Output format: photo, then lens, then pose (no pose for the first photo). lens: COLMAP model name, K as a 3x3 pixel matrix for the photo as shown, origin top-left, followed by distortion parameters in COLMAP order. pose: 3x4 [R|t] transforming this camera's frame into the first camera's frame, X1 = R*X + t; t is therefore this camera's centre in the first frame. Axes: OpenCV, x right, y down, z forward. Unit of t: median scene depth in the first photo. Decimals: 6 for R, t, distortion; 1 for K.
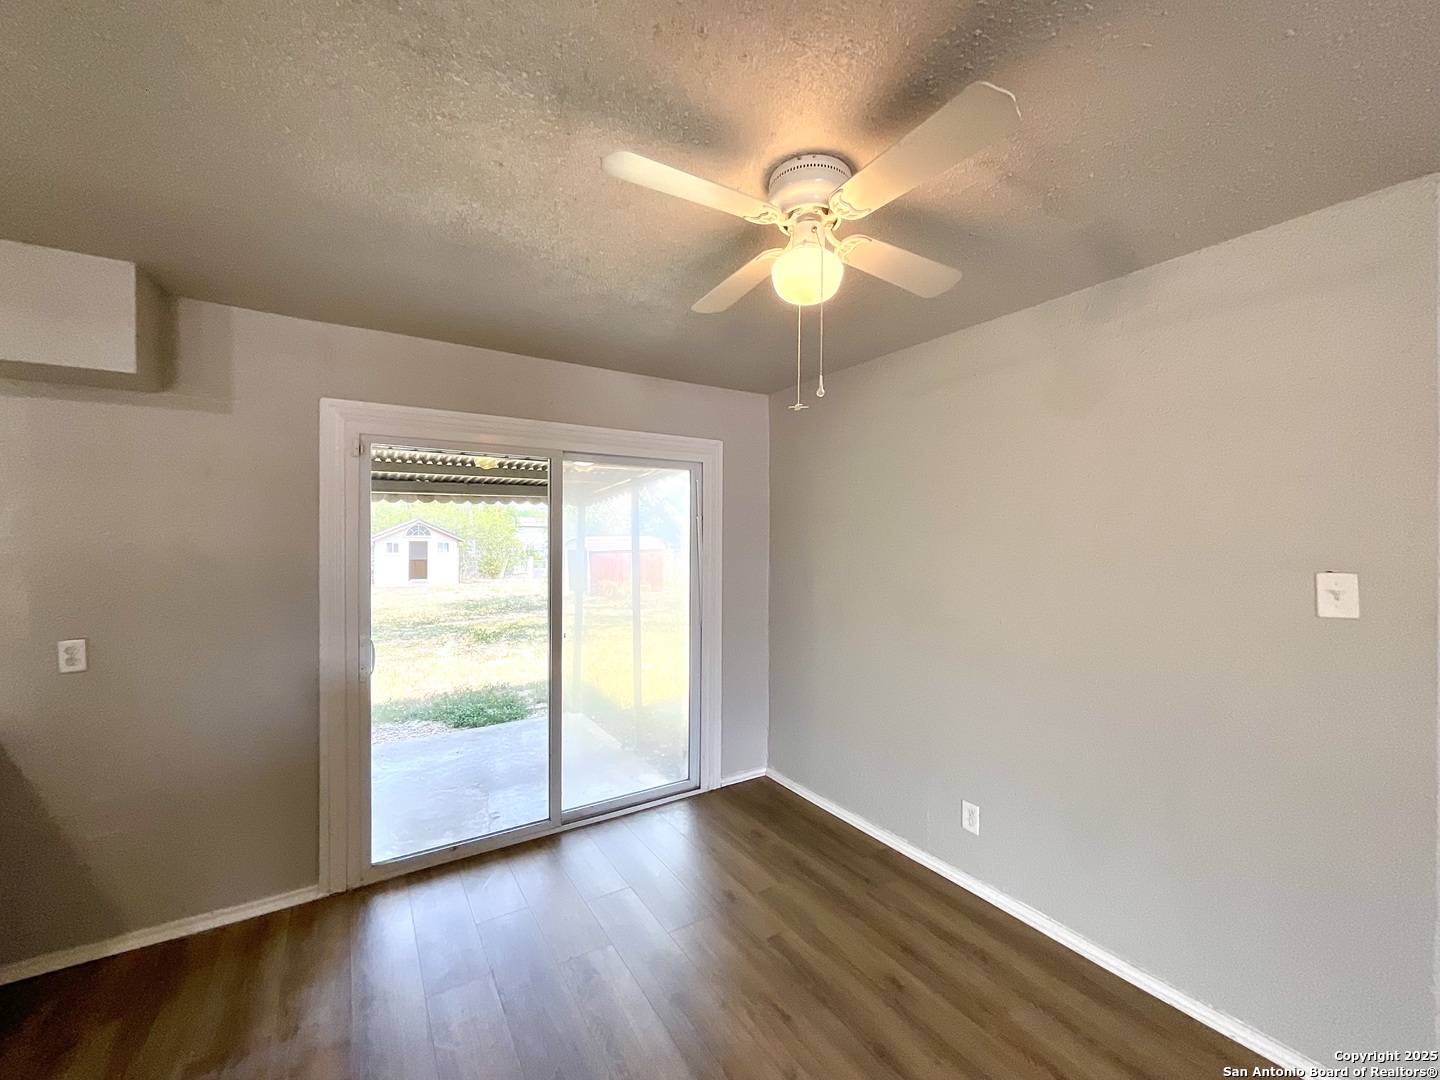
lens RADIAL K [[579.3, 0, 719.0], [0, 579.3, 542.7], [0, 0, 1]] dist [-0.012649, 0.006971]
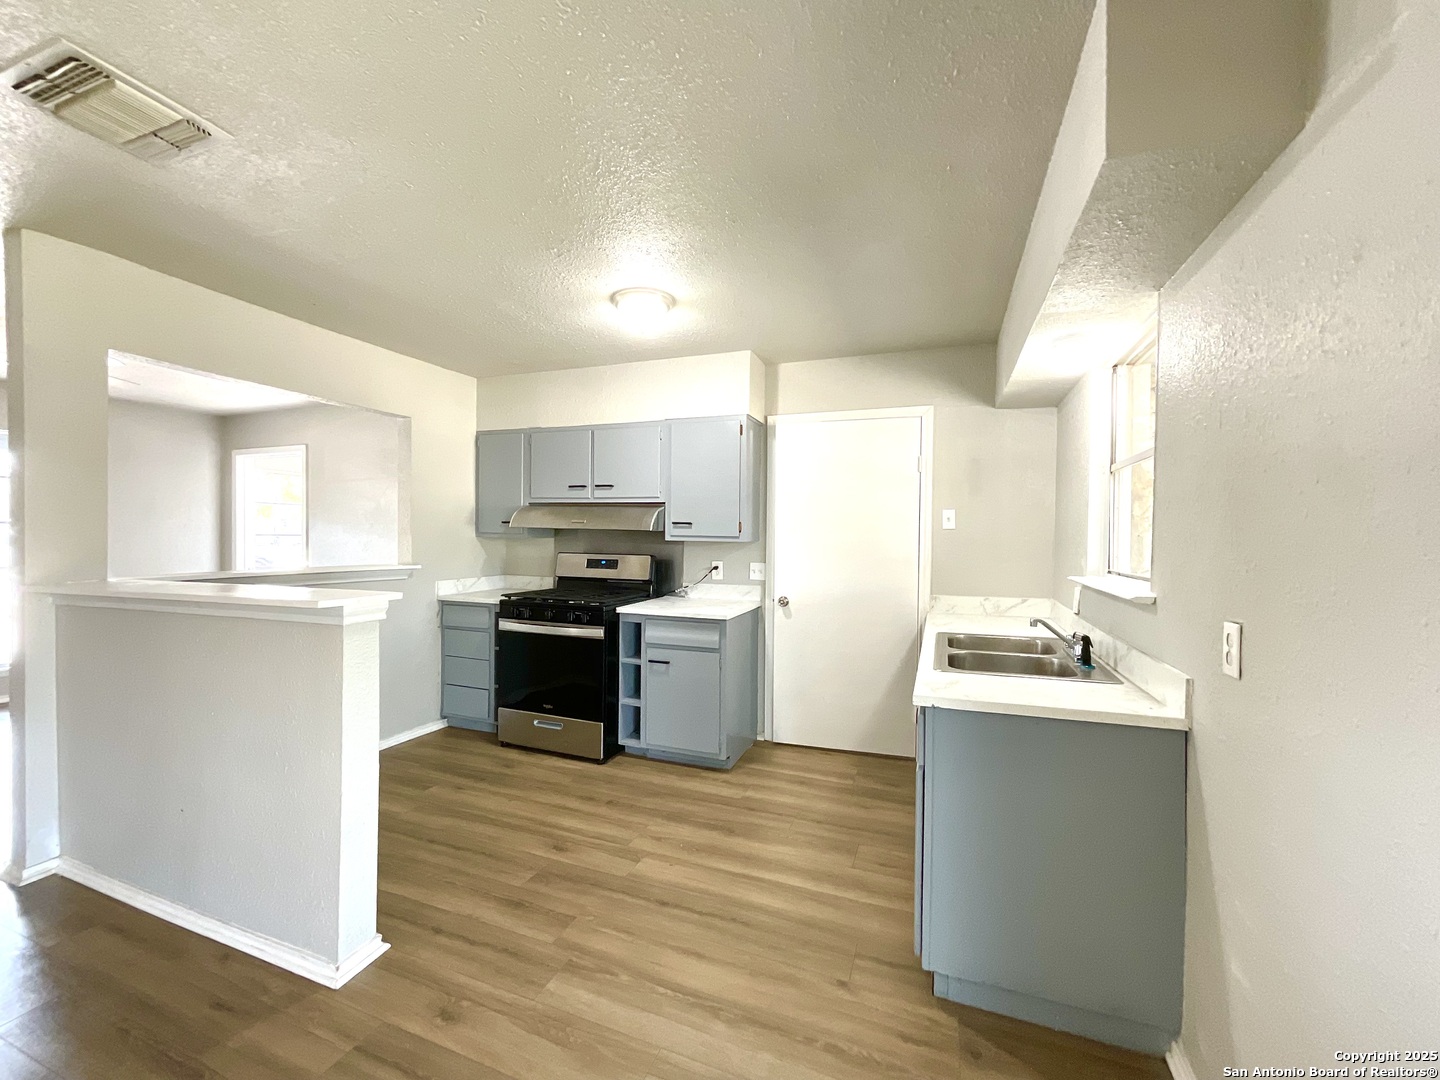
lens RADIAL K [[579.3, 0, 719.0], [0, 579.3, 542.7], [0, 0, 1]] dist [-0.012649, 0.006971]
pose [[-0.796882, -0.004914, -0.604115, -0.273754], [-0.022292, 0.999525, 0.021275, 0.068565], [0.603723, 0.030421, -0.796613, 0.961548]]
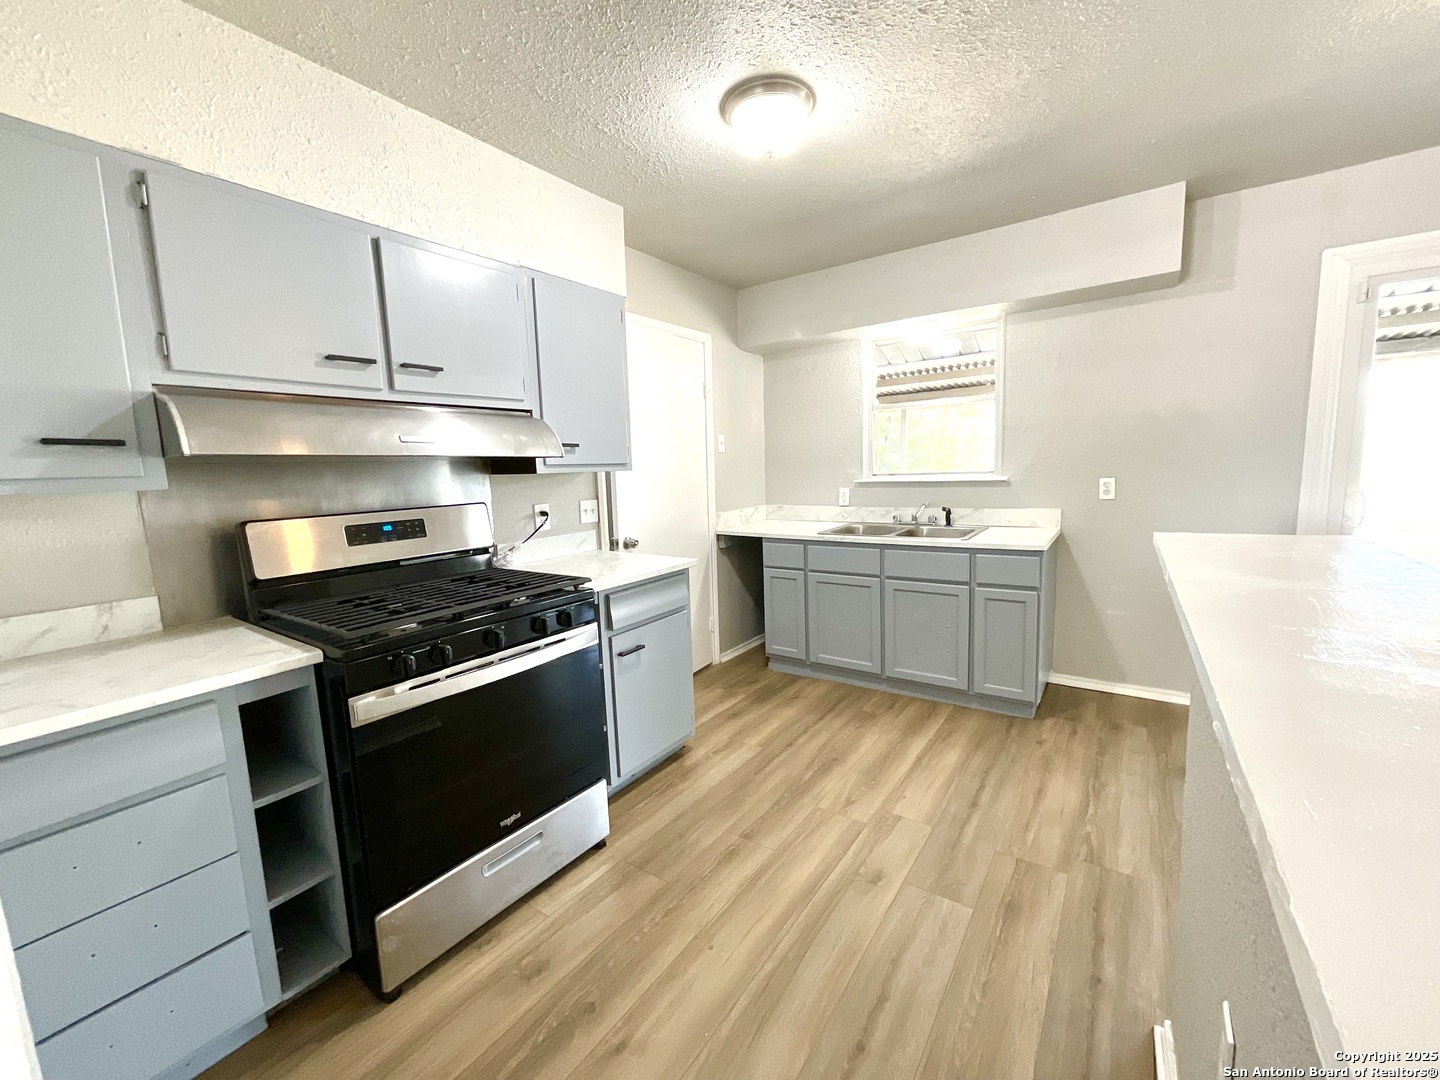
lens RADIAL K [[583.3, 0, 720.0], [0, 583.3, 542.6], [0, 0, 1]] dist [0.000458, 0.000246]
pose [[0.381986, 0.102298, -0.918489, -0.094936], [0.029497, 0.991999, 0.122752, 0.100756], [0.923697, -0.073982, 0.375912, -0.405262]]
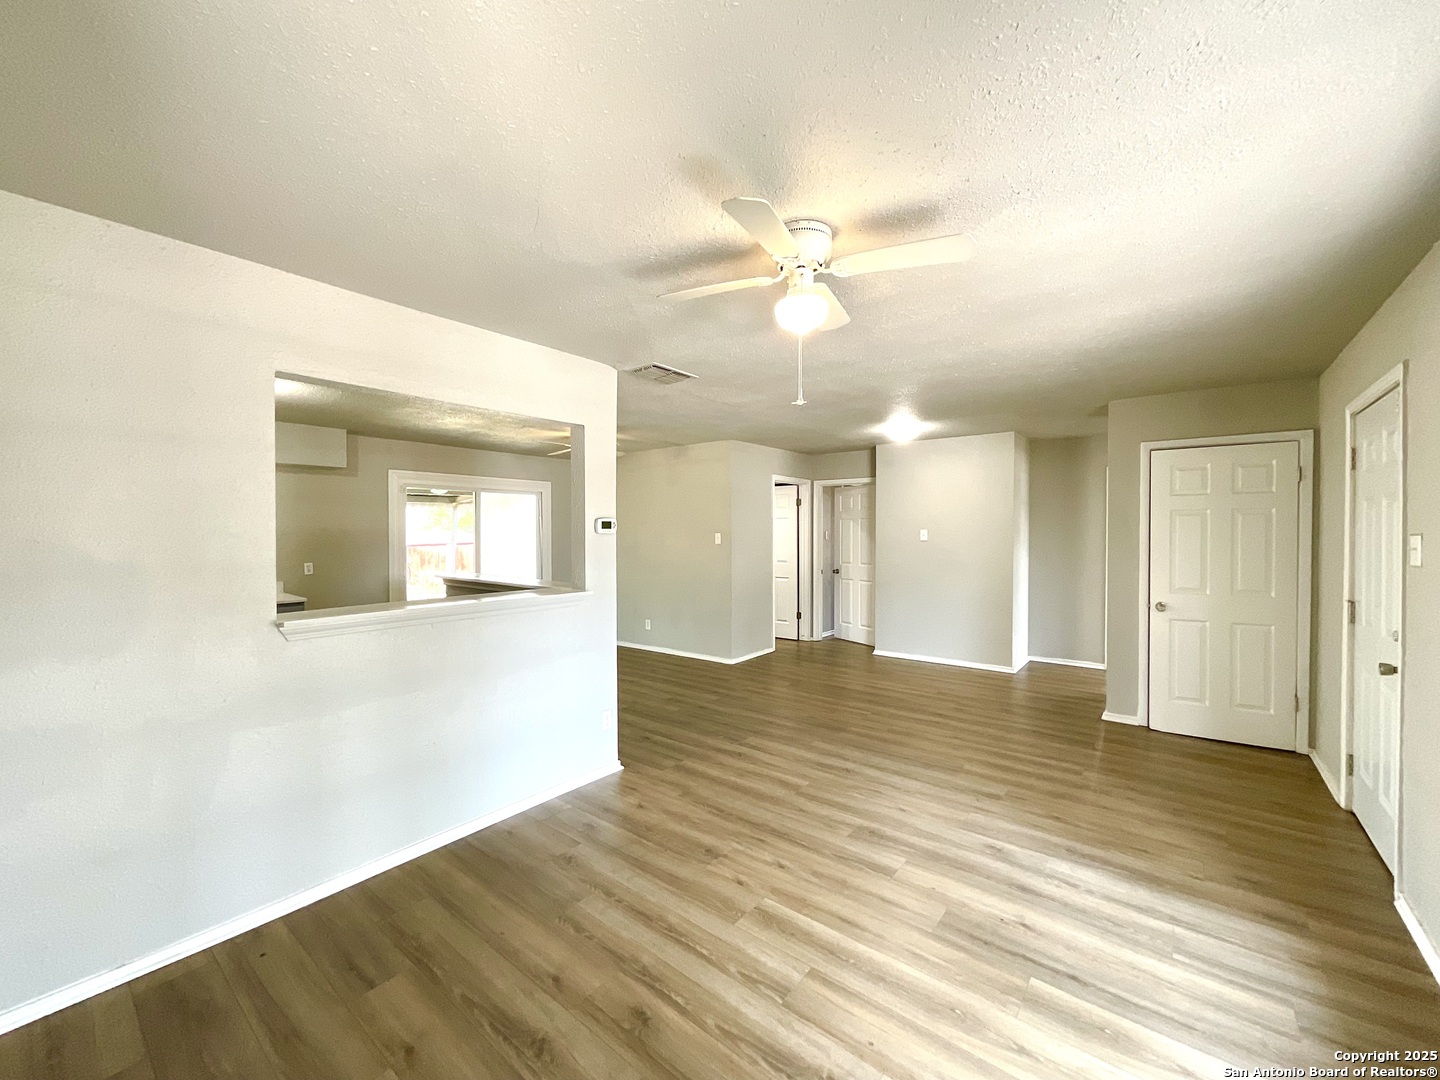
lens RADIAL K [[583.3, 0, 720.0], [0, 583.3, 542.6], [0, 0, 1]] dist [0.000458, 0.000246]
pose [[0.942186, -0.007648, 0.335004, -0.186011], [0.006703, 0.999970, 0.003977, 0.064209], [-0.335024, -0.001501, 0.942208, -1.838720]]
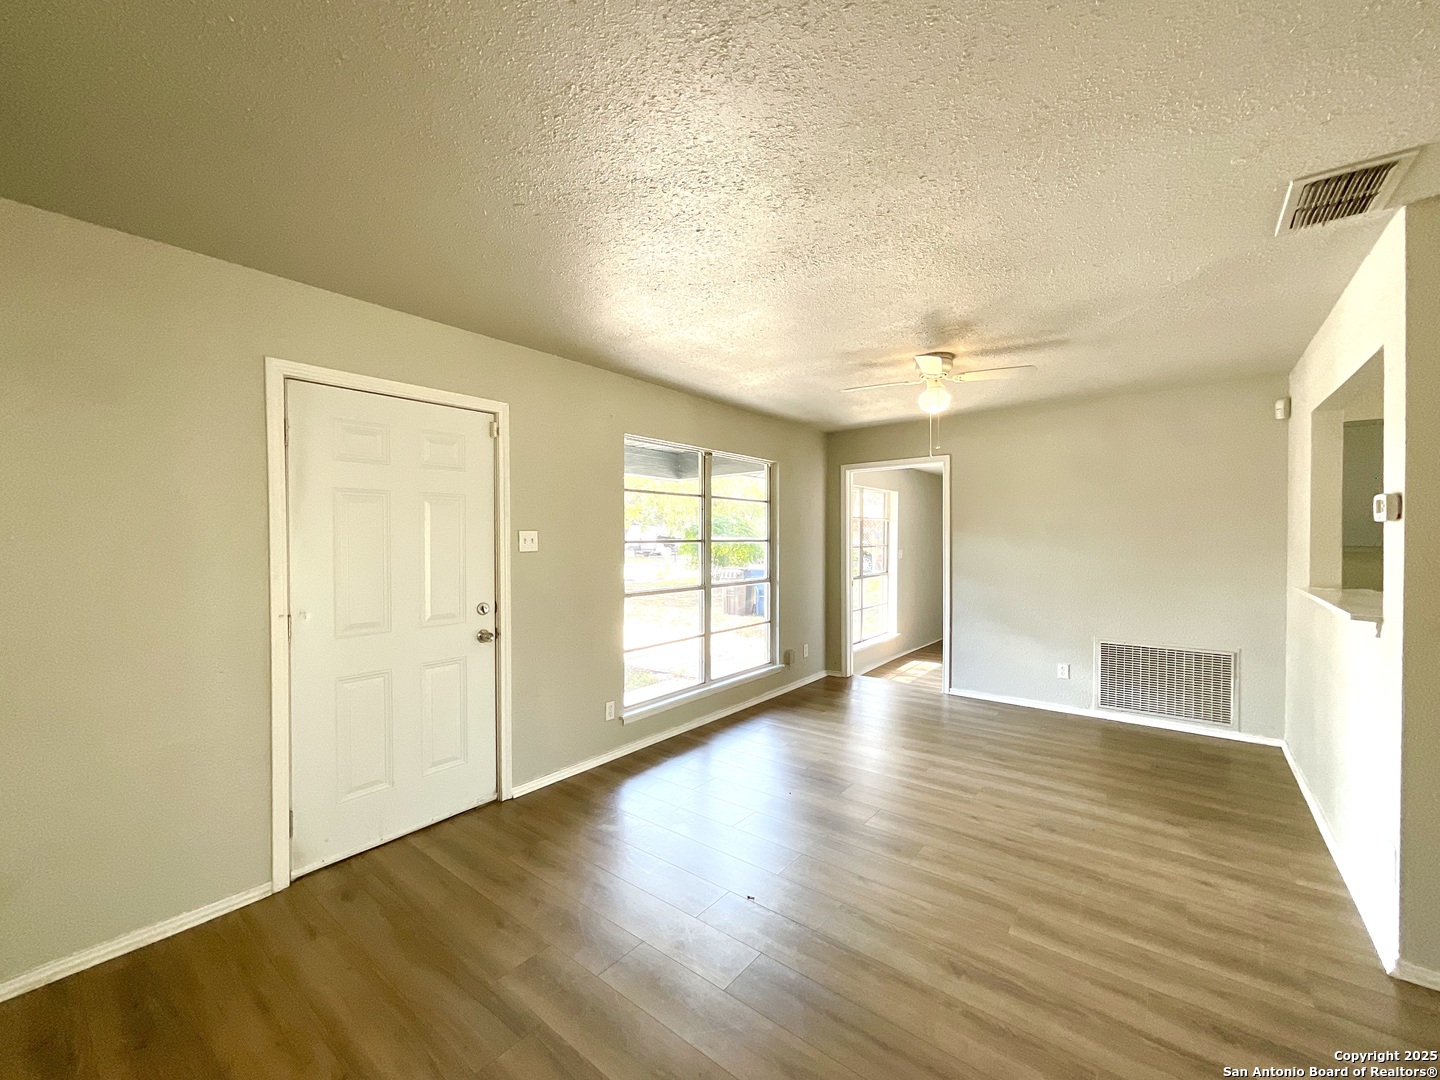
lens RADIAL K [[579.3, 0, 719.0], [0, 579.3, 542.7], [0, 0, 1]] dist [-0.012649, 0.006971]
pose [[-0.943722, 0.002869, -0.330728, 1.131837], [-0.003302, 0.999831, 0.018096, 0.061340], [0.330724, 0.018170, -0.943553, 0.014669]]
